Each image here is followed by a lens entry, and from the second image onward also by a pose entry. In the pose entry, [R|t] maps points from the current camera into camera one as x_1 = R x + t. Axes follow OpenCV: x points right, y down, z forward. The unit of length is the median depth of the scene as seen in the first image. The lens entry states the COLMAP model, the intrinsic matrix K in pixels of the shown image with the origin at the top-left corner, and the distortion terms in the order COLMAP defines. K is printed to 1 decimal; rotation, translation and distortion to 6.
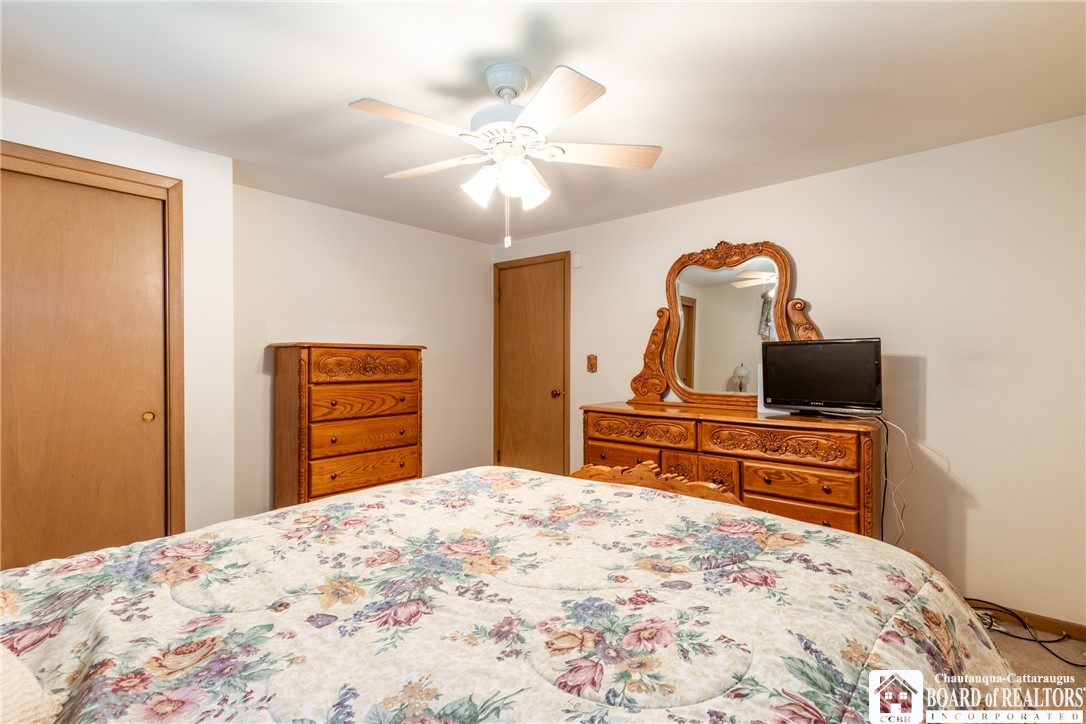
lens RADIAL K [[501.5, 0, 535.0], [0, 501.5, 362.3], [0, 0, 1]] dist [0.001496, -0.001398]
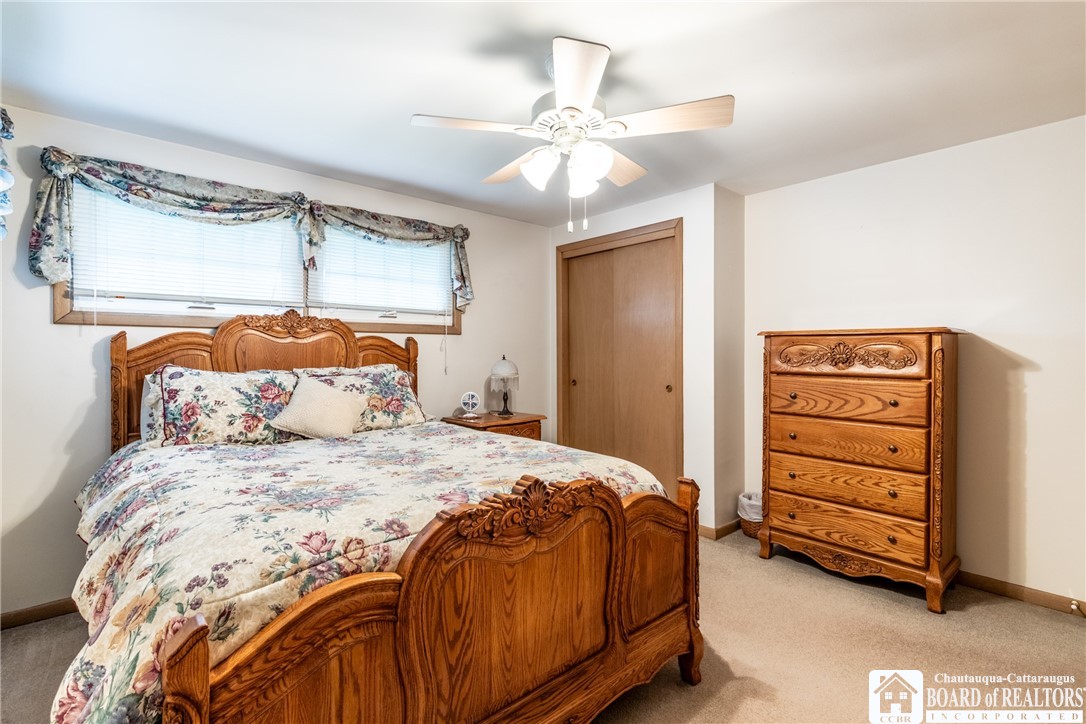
lens RADIAL K [[501.5, 0, 535.4], [0, 501.5, 356.9], [0, 0, 1]] dist [0.001496, -0.001398]
pose [[-0.148615, 0.008837, -0.988856, 0.569747], [-0.007456, 0.999922, 0.010056, 0.004317], [0.988867, 0.008867, -0.148537, 0.655921]]
